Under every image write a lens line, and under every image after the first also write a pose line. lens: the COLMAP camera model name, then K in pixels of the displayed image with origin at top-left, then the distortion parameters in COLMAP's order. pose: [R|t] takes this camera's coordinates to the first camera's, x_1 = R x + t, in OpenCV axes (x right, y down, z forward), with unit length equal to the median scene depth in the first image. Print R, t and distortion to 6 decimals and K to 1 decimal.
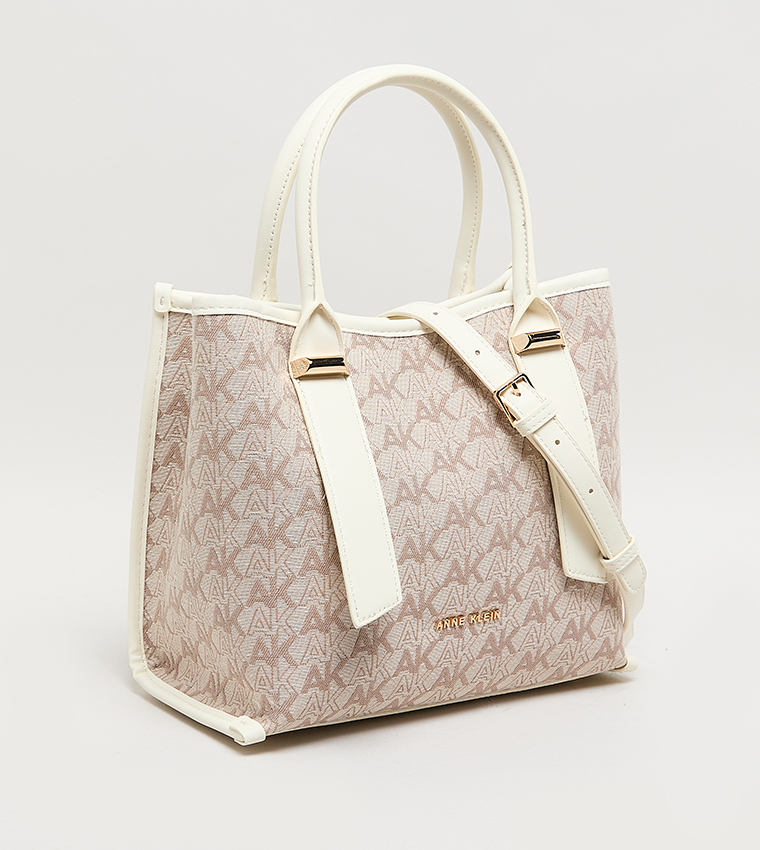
lens RADIAL K [[2081.0, 0, 380.4], [0, 2081.0, 447.6], [0, 0, 1]] dist [0.042622, 0.109030]
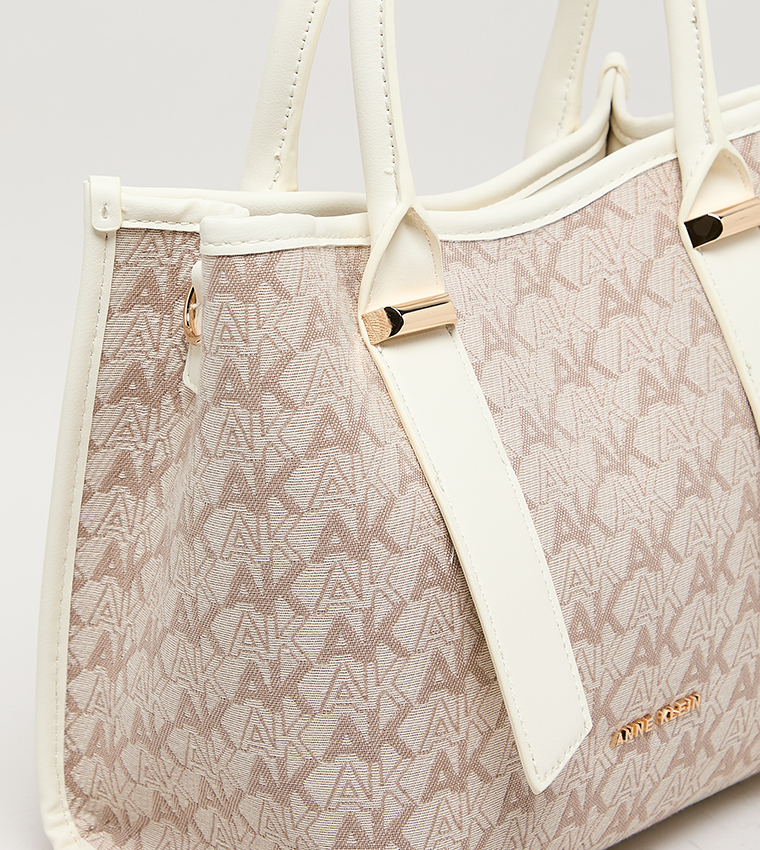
lens RADIAL K [[2768.9, 0, 348.2], [0, 2768.9, 423.9], [0, 0, 1]] dist [0.362469, 0.140869]
pose [[0.977109, -0.078932, 0.197555, -0.192050], [0.051193, 0.988574, 0.141777, -0.115619], [-0.206489, -0.128418, 0.969985, 0.274048]]
